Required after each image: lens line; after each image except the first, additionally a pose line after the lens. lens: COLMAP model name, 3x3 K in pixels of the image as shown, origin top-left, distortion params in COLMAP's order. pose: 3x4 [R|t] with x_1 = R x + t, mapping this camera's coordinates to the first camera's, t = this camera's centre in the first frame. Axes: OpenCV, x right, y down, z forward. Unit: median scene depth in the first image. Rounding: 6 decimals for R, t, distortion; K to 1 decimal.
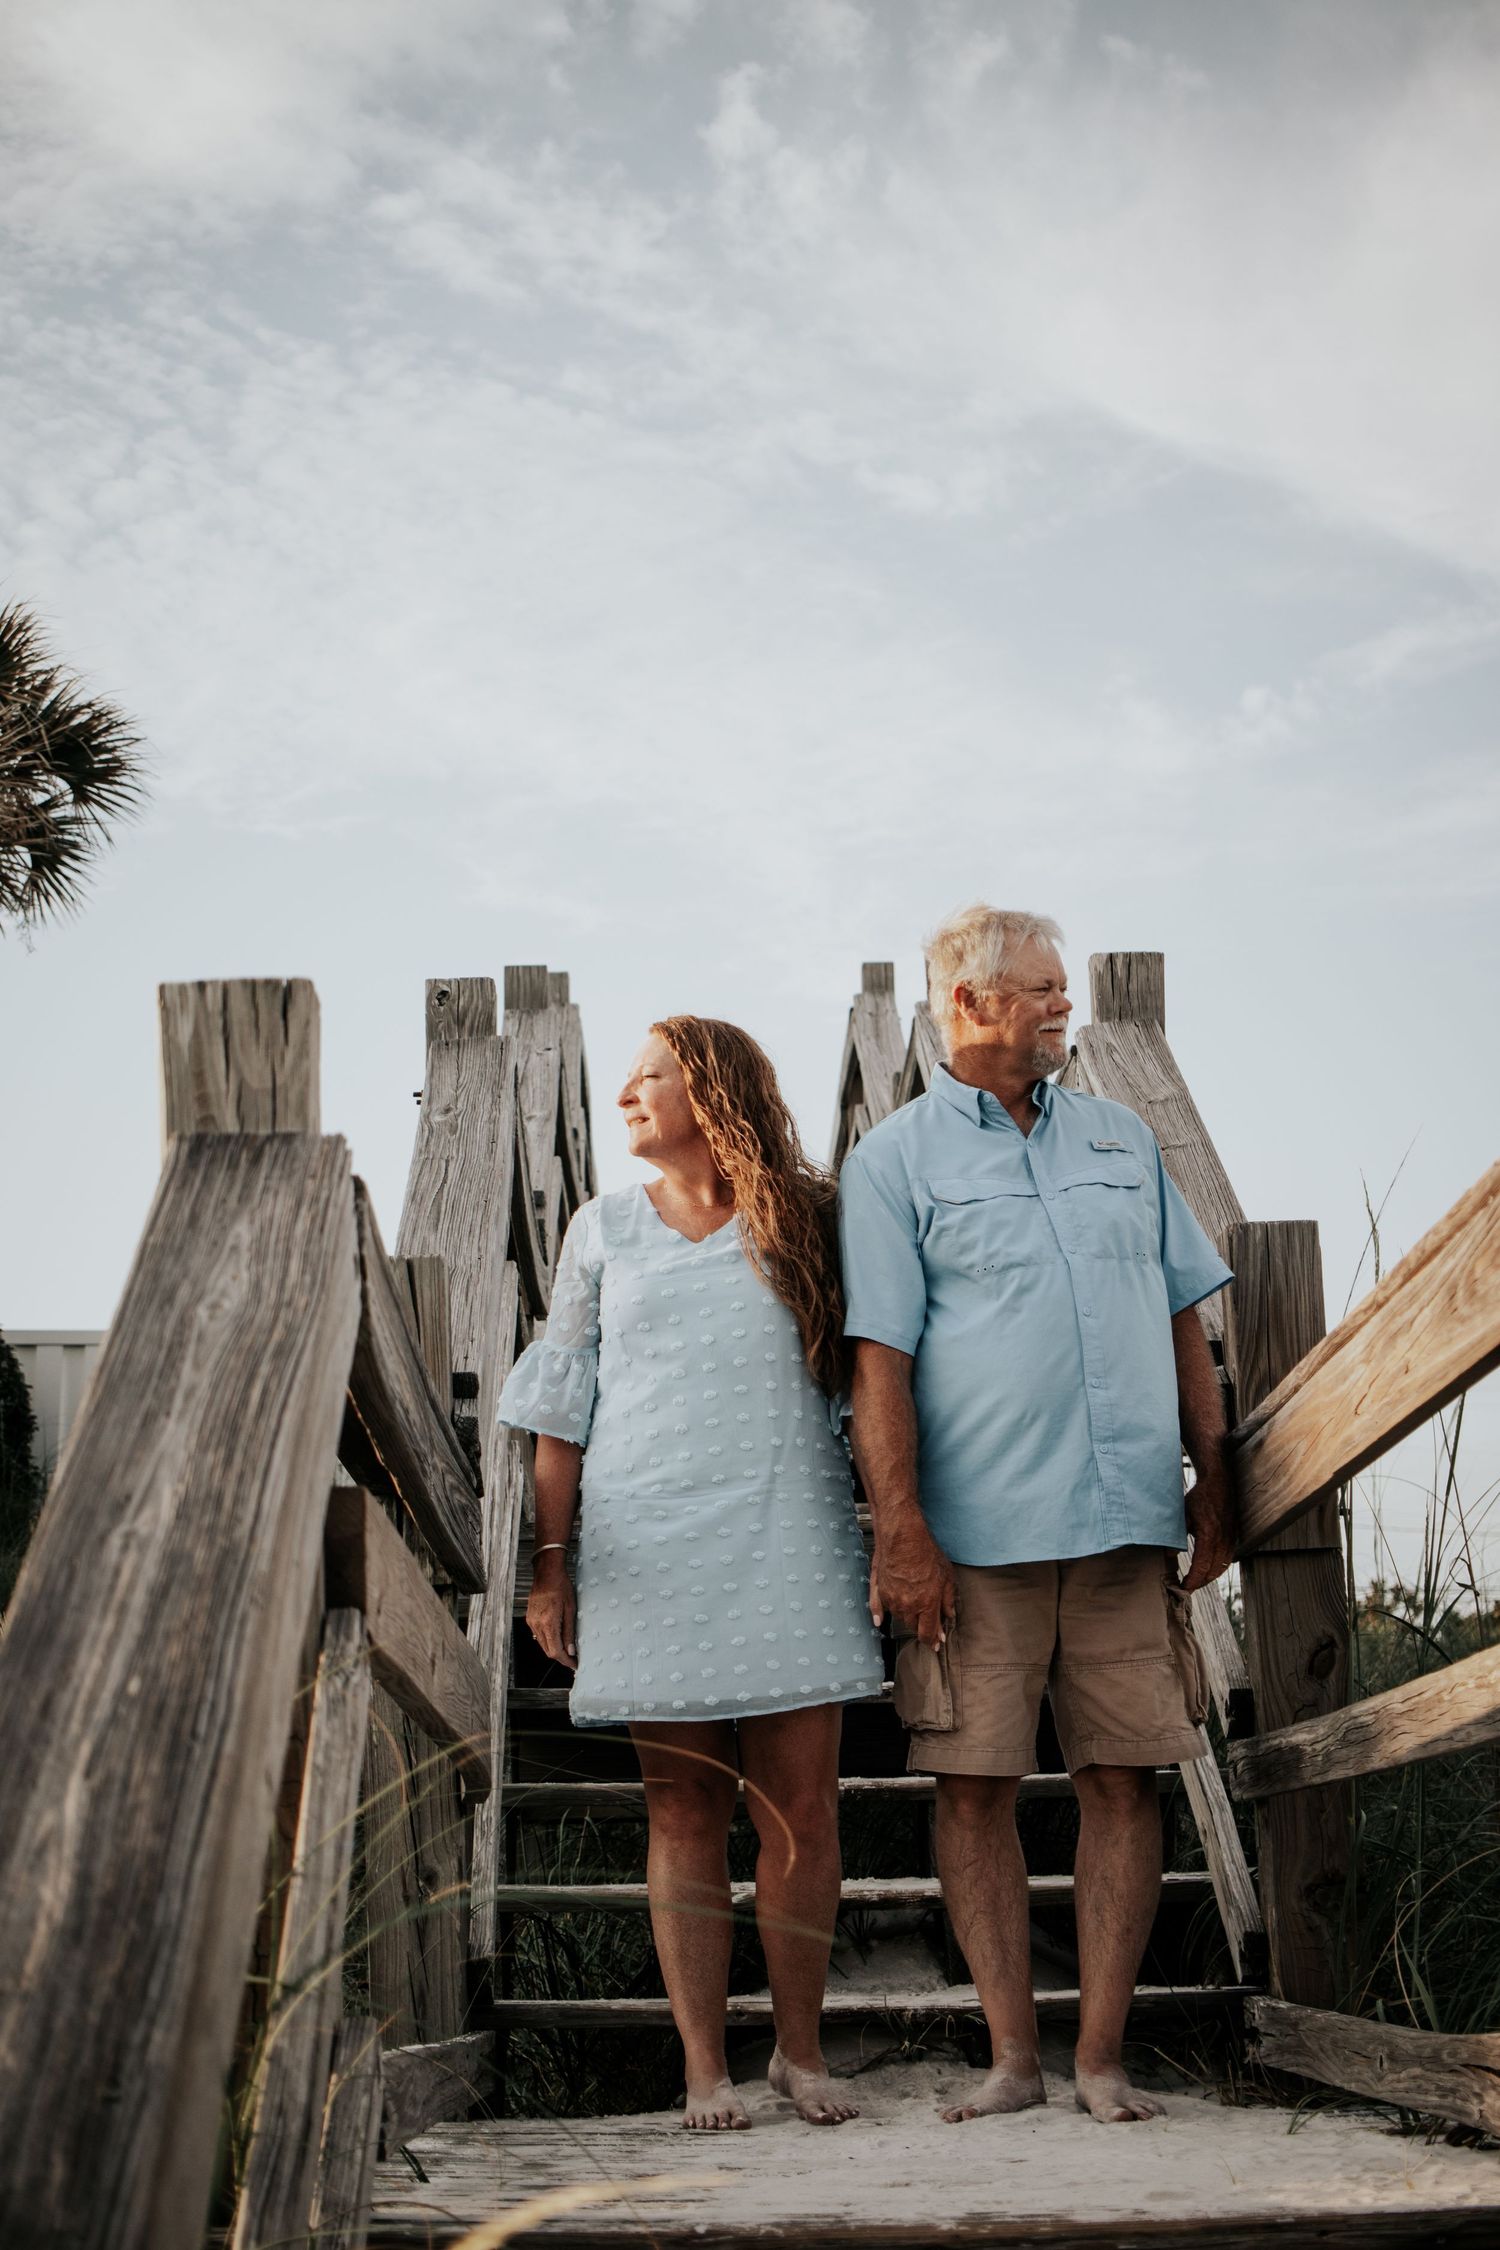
lens RADIAL K [[3715.7, 0, 750.0], [0, 3715.7, 1125.0], [0, 0, 1]] dist [-0.047478, -0.178993]
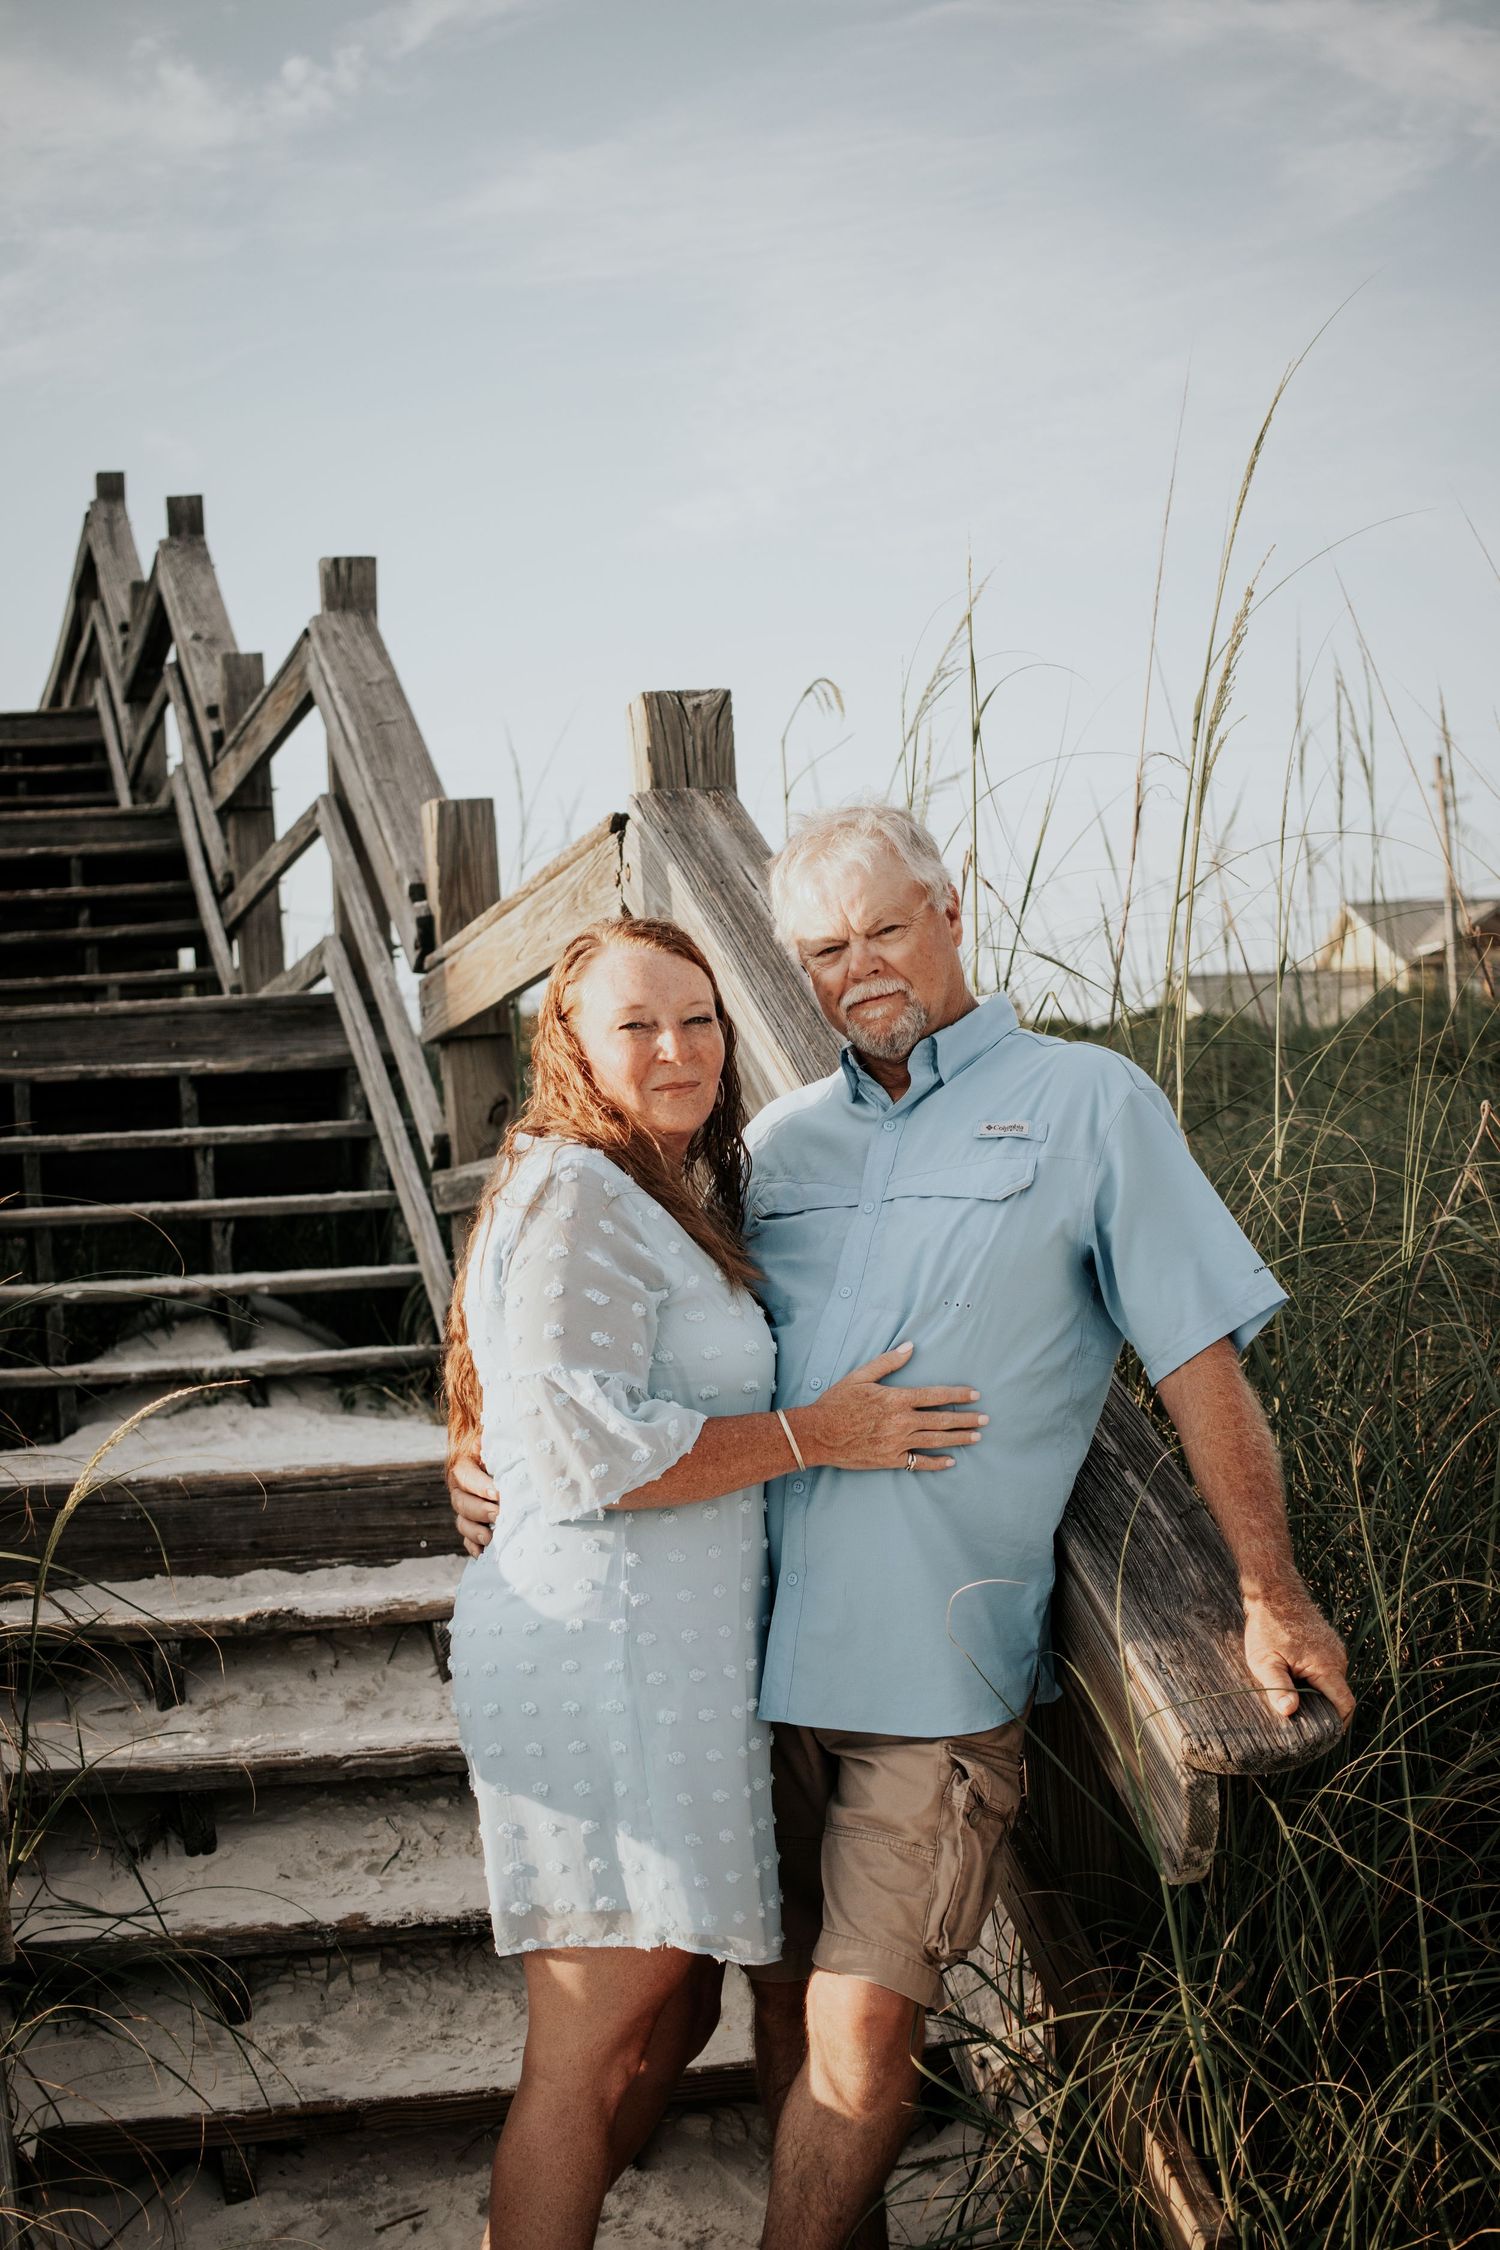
lens RADIAL K [[3624.6, 0, 750.0], [0, 3624.6, 1125.0], [0, 0, 1]] dist [-0.302360, 0.004997]
pose [[0.976083, -0.028624, 0.215505, -0.046419], [-0.005681, 0.987597, 0.156905, -0.063972], [-0.217323, -0.154377, 0.963815, -0.329453]]
